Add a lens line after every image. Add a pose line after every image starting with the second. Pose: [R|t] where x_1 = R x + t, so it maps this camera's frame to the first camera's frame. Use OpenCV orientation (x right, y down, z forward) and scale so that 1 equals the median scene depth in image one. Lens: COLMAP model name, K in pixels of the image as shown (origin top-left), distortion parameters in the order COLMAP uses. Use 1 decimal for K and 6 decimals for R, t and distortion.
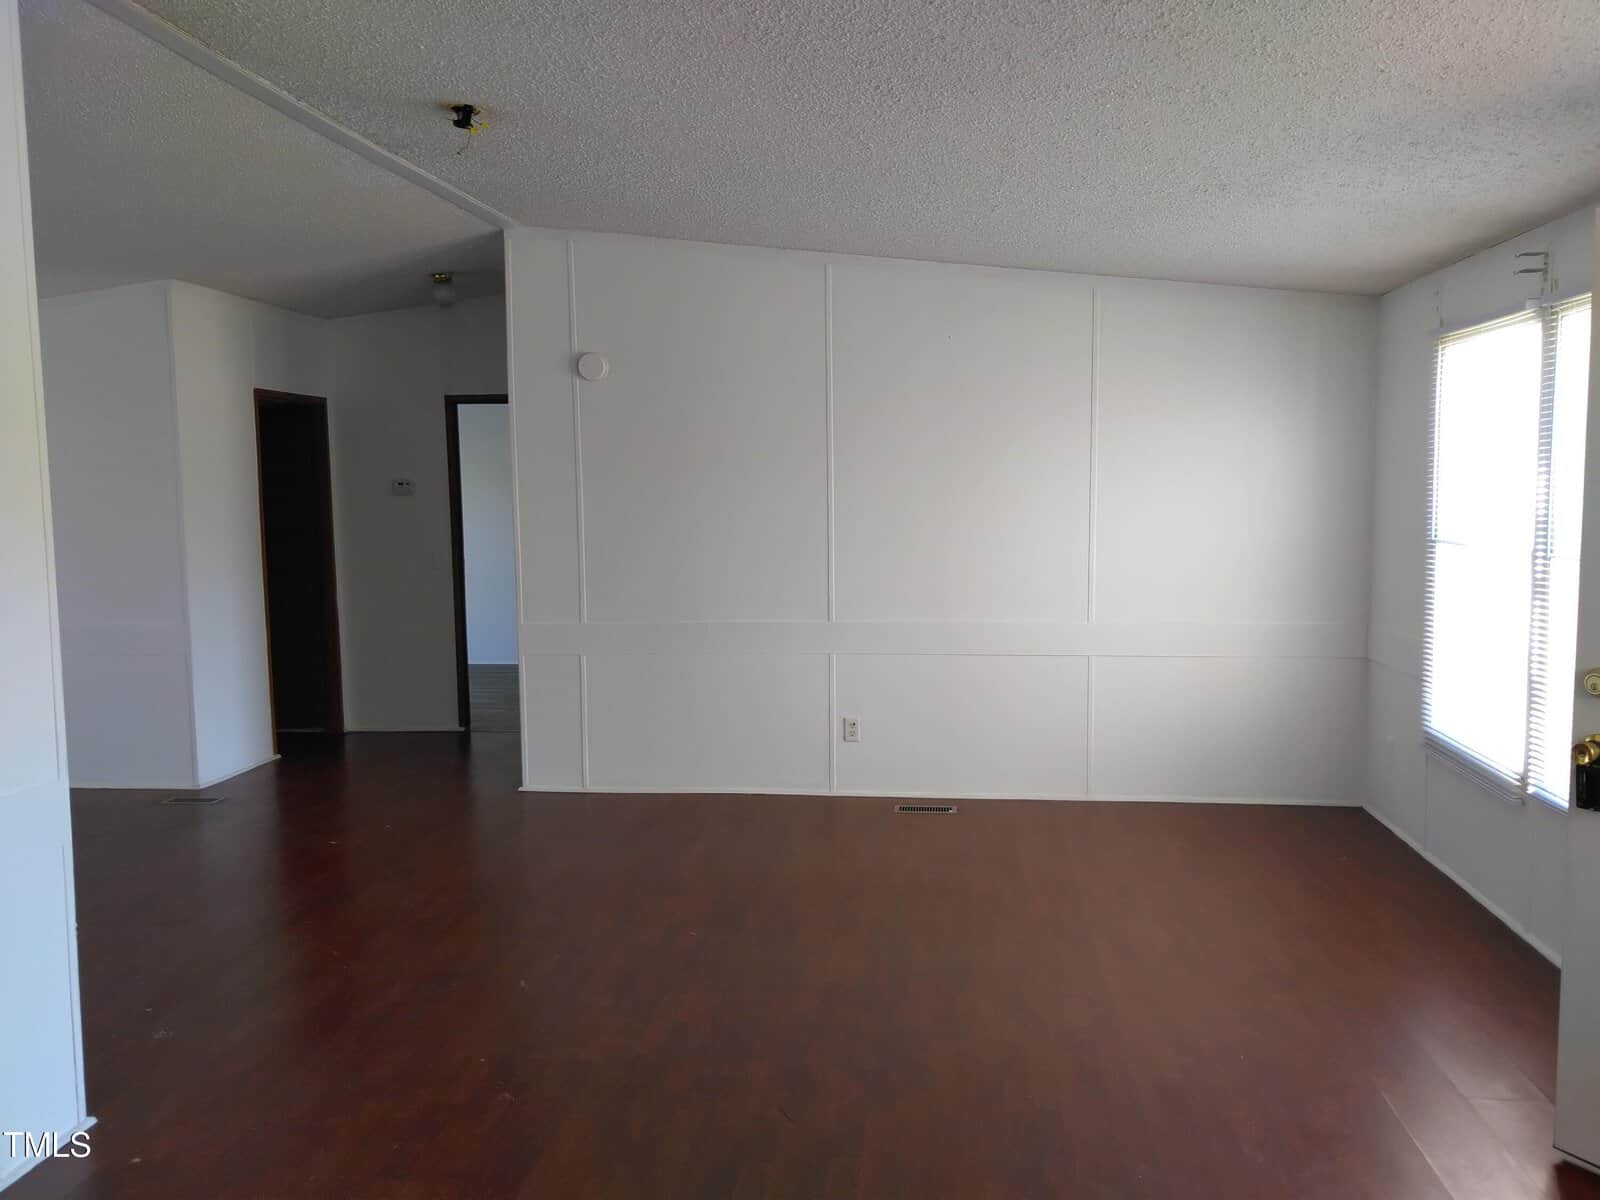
lens RADIAL K [[1289.9, 0, 803.0], [0, 1289.9, 592.8], [0, 0, 1]] dist [0.038429, -0.040843]
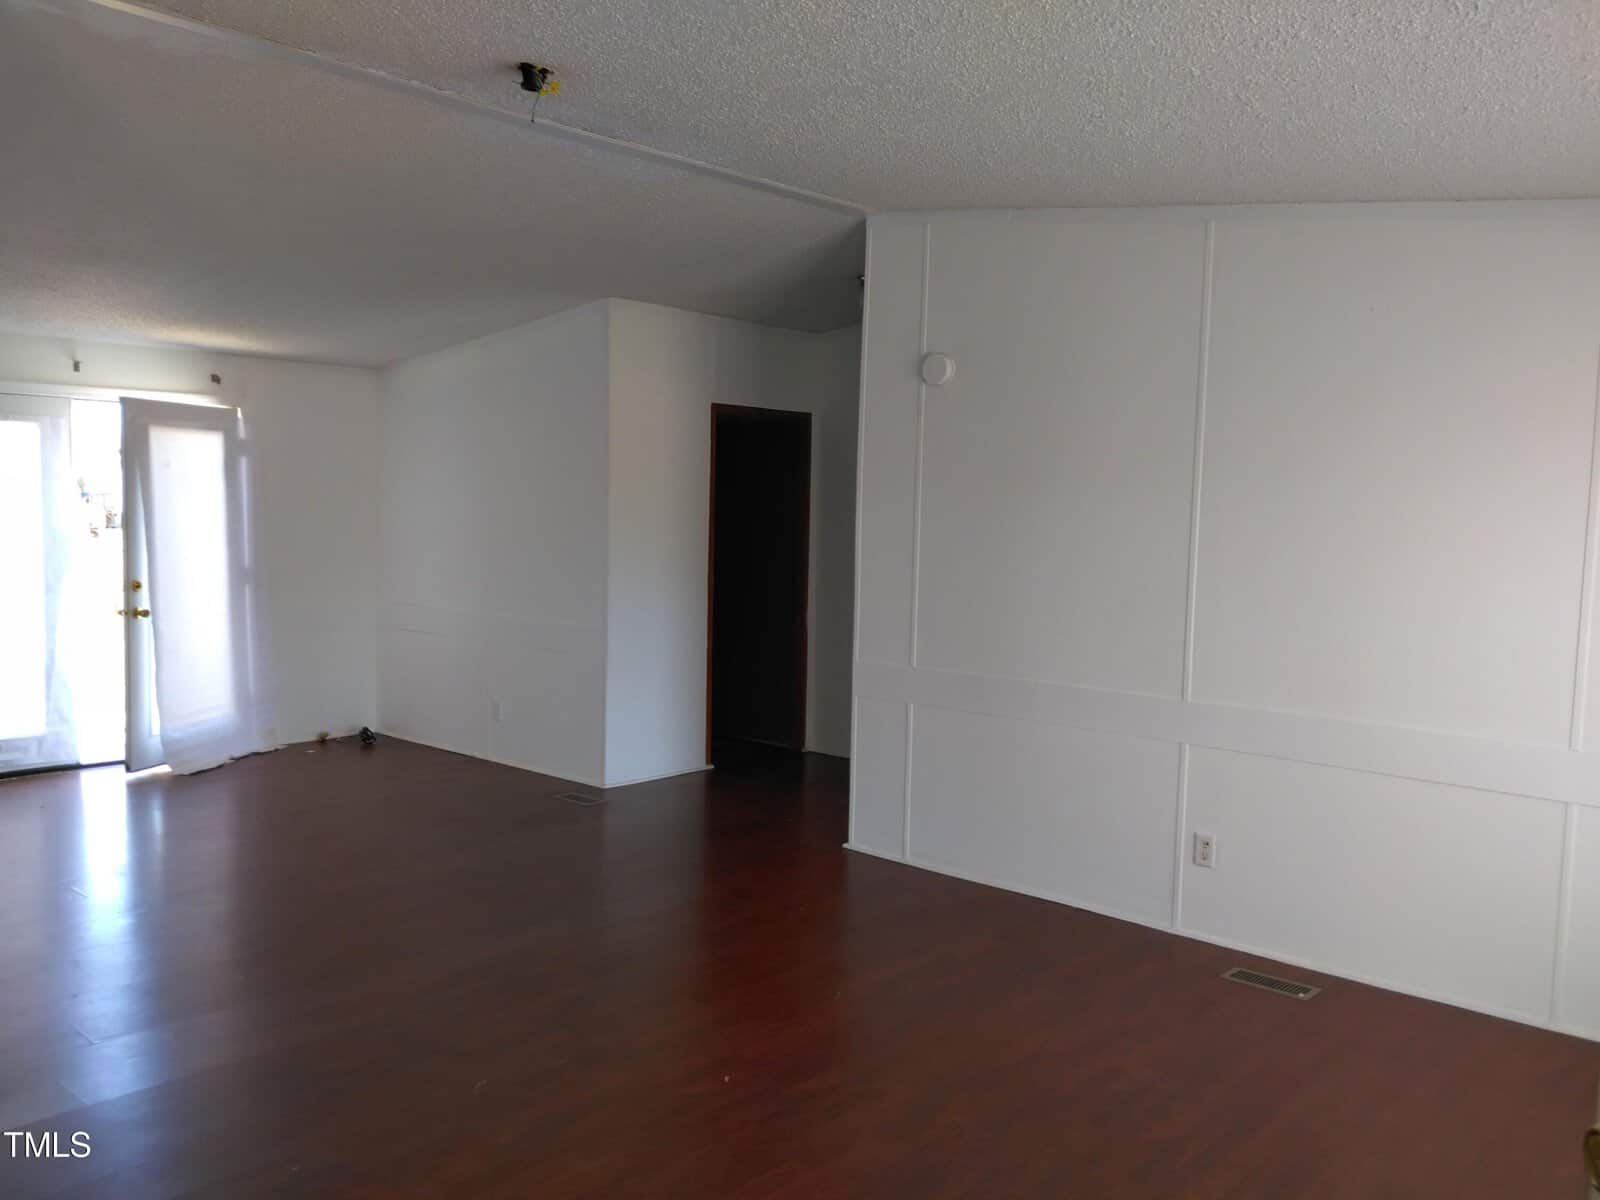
lens RADIAL K [[1289.9, 0, 798.9], [0, 1289.9, 612.0], [0, 0, 1]] dist [0.038429, -0.040843]
pose [[0.815500, 0.081994, -0.572920, 0.262313], [-0.083289, 0.996236, 0.024023, -0.028665], [0.572733, 0.028127, 0.819259, 0.253875]]
